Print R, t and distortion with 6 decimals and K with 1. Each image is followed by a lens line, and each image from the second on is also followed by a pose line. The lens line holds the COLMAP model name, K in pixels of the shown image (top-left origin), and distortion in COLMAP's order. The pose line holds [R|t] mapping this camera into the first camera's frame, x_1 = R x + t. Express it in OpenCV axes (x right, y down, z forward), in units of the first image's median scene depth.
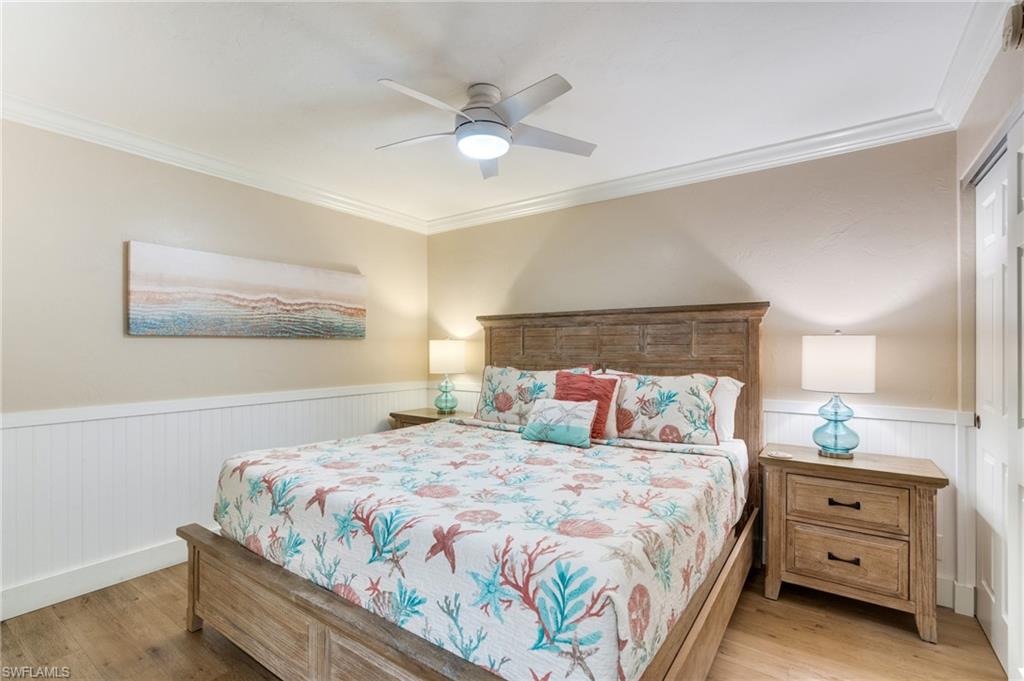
lens RADIAL K [[468.7, 0, 511.7], [0, 468.7, 344.3], [0, 0, 1]] dist [0.000555, -0.000152]
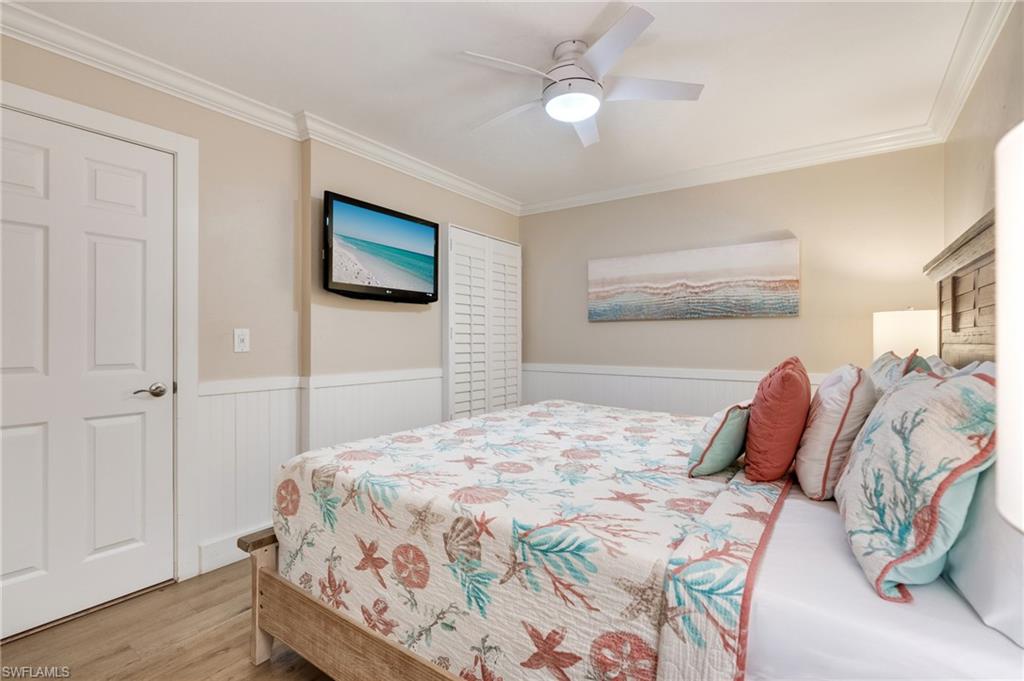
lens RADIAL K [[468.7, 0, 508.3], [0, 468.7, 340.5], [0, 0, 1]] dist [0.000555, -0.000152]
pose [[-0.012262, 0.002700, -0.999921, 0.588782], [0.003017, 0.999992, 0.002663, 0.031462], [0.999920, -0.002984, -0.012270, 0.587263]]
